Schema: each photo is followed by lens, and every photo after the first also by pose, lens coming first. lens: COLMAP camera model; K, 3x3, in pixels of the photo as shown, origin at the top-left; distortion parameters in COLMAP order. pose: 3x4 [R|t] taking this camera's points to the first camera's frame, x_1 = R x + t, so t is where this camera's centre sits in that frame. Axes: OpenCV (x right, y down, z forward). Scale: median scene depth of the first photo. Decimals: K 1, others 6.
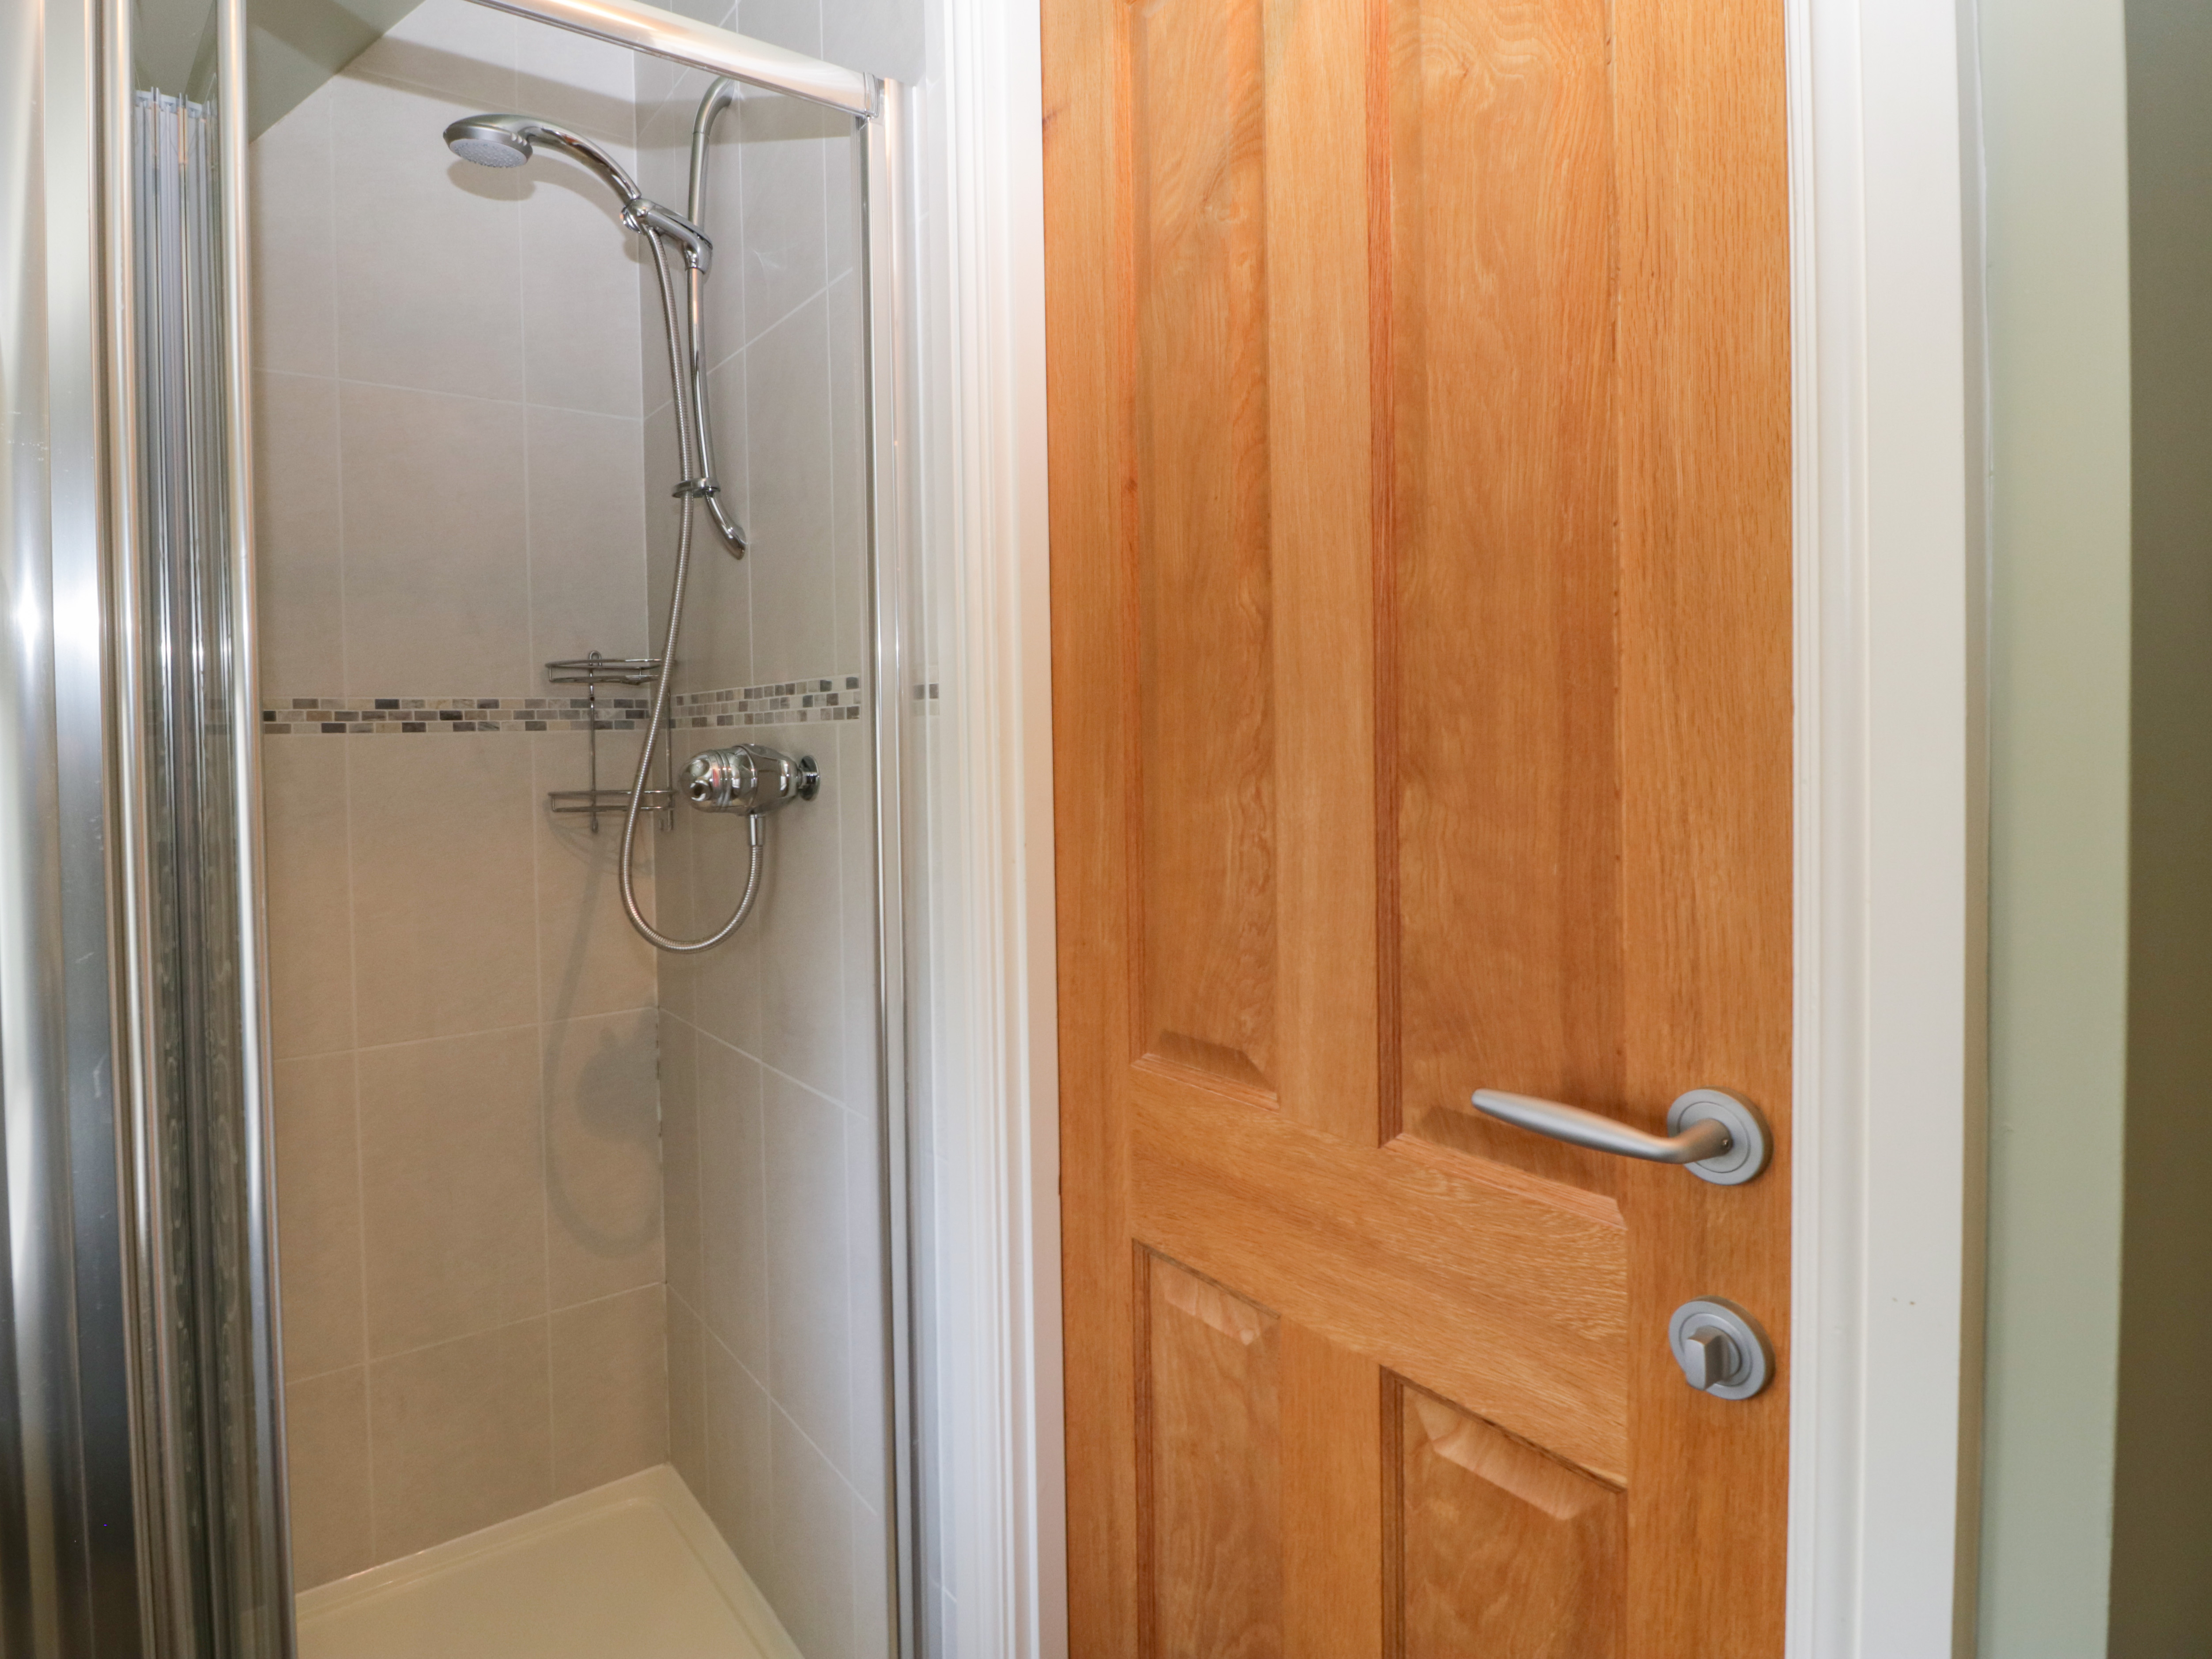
lens RADIAL K [[1153.5, 0, 1107.8], [0, 1153.5, 815.1], [0, 0, 1]] dist [-0.004727, -0.002018]
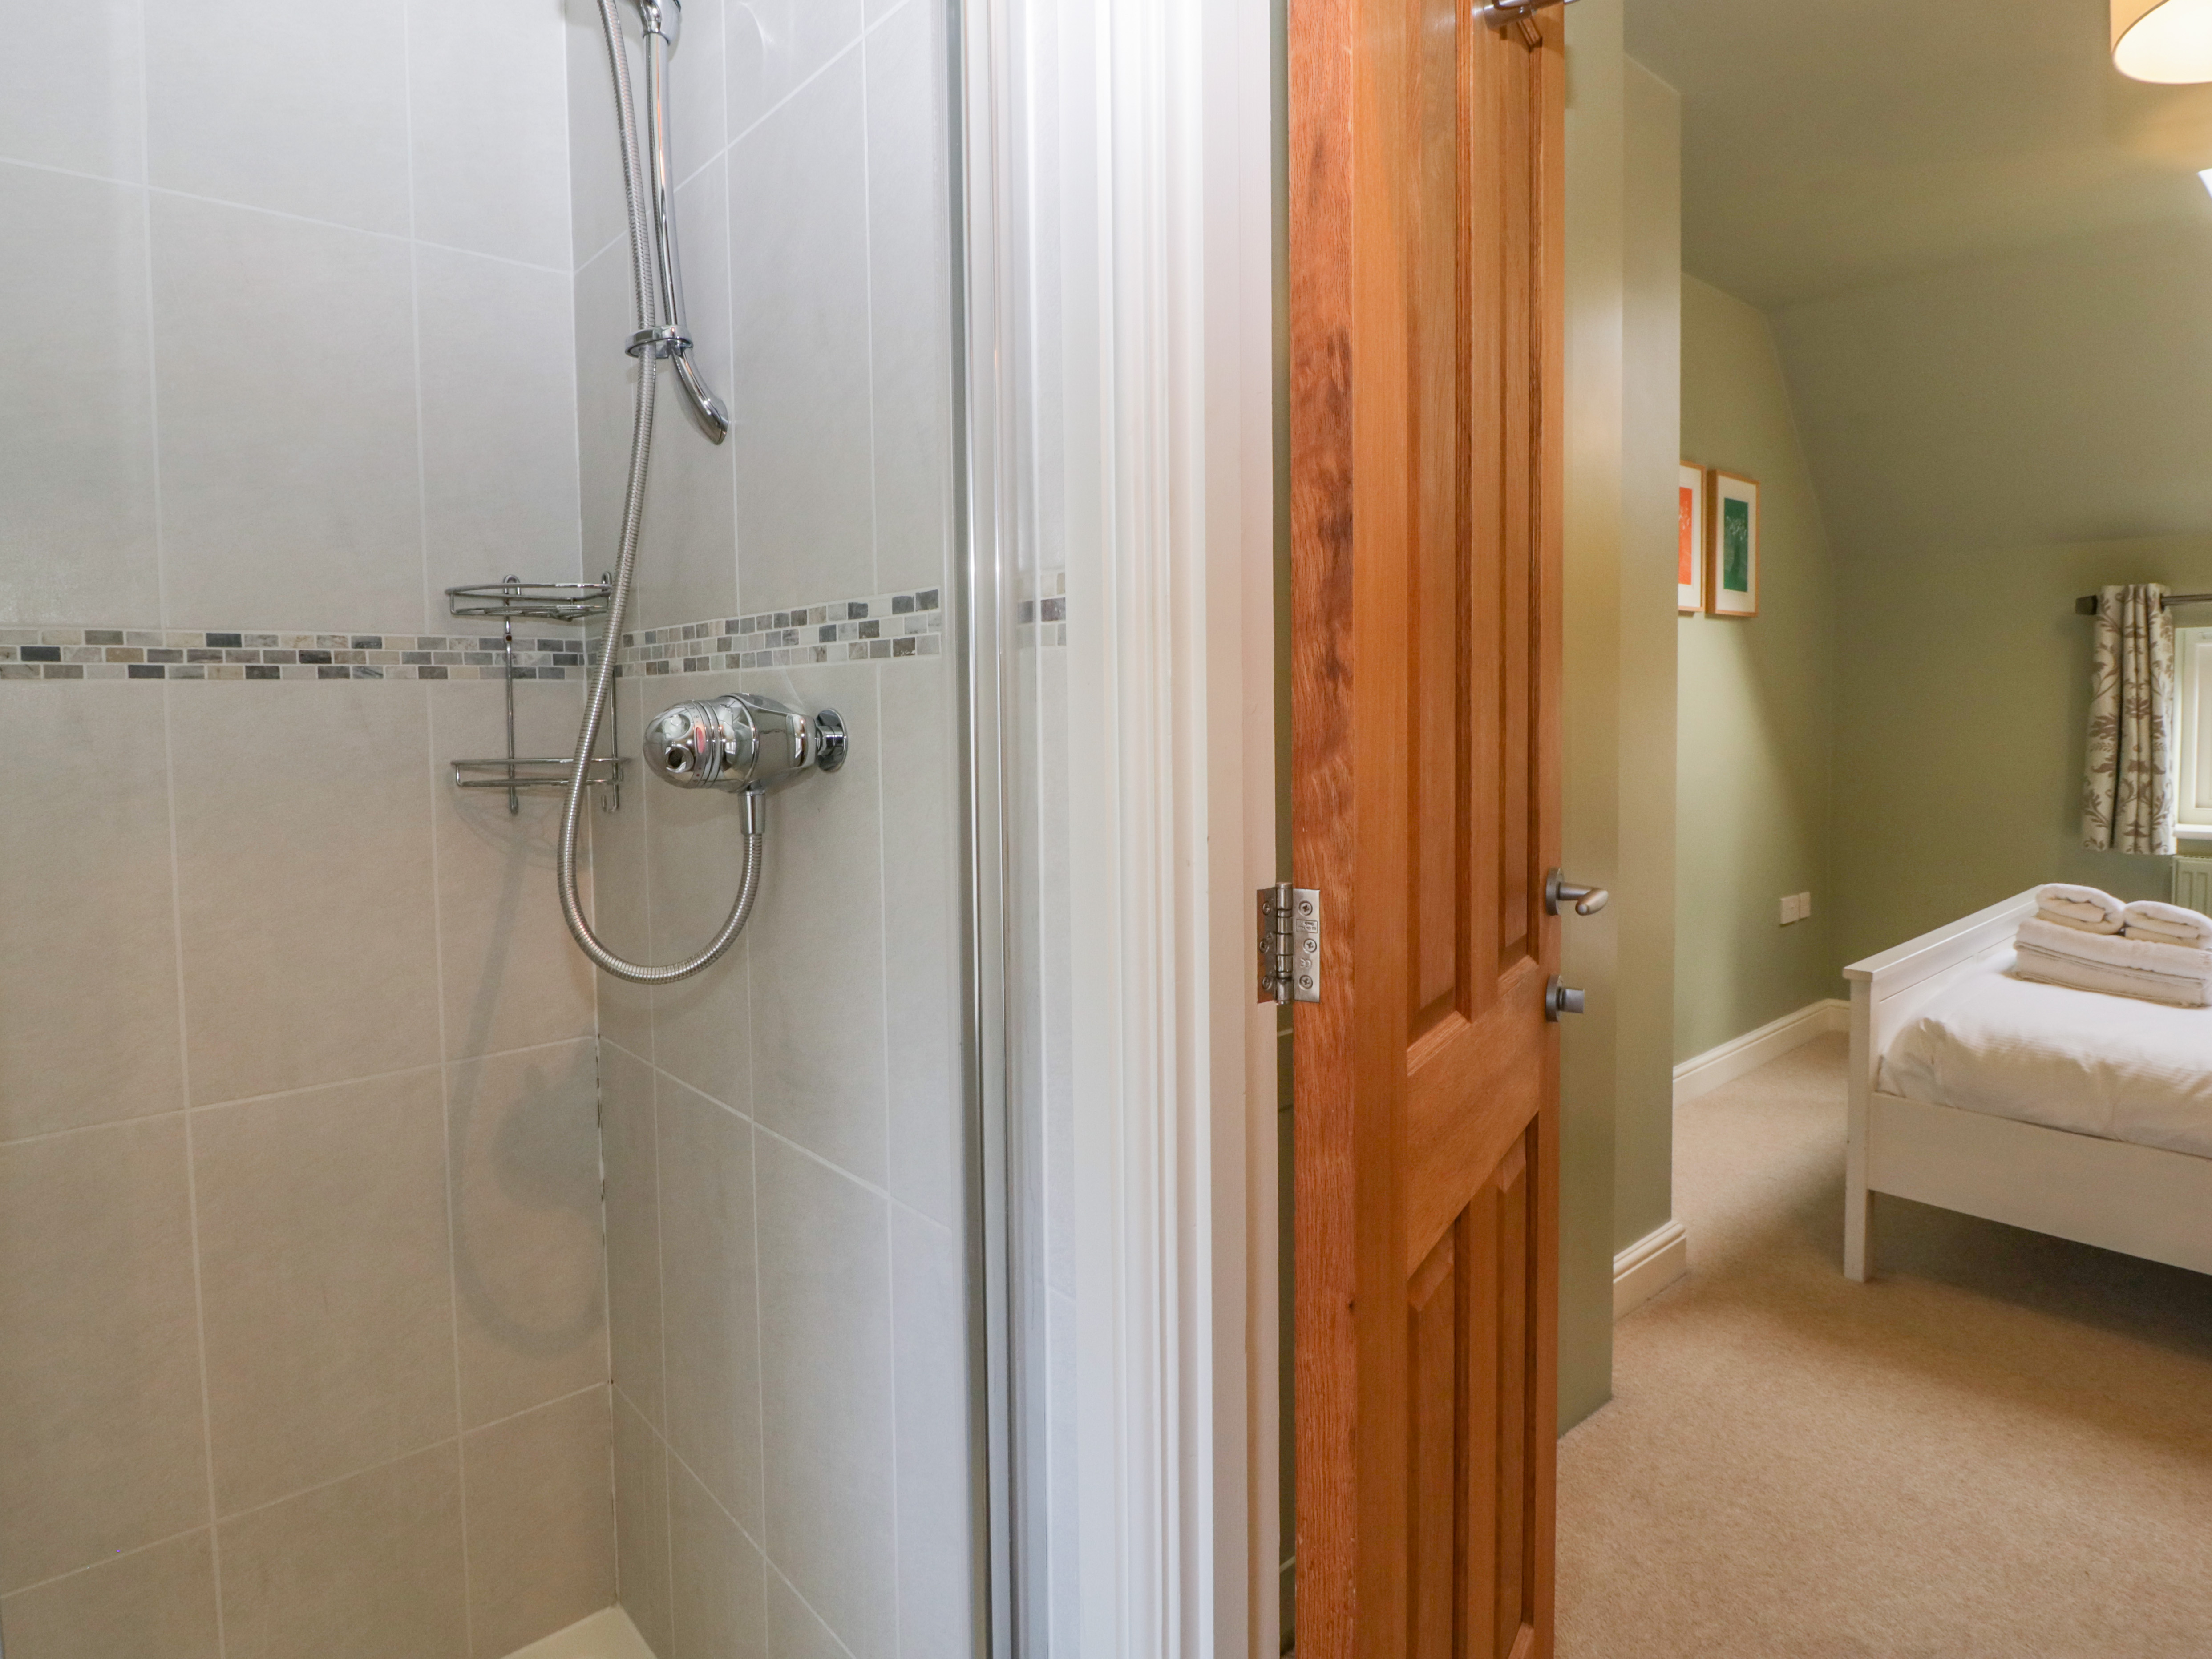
lens RADIAL K [[1182.4, 0, 1112.7], [0, 1182.4, 809.6], [0, 0, 1]] dist [-0.001179, -0.006659]
pose [[0.997783, -0.002599, 0.066498, -0.111871], [0.001248, 0.999792, 0.020346, -0.003068], [-0.066537, -0.020218, 0.997579, 0.211656]]
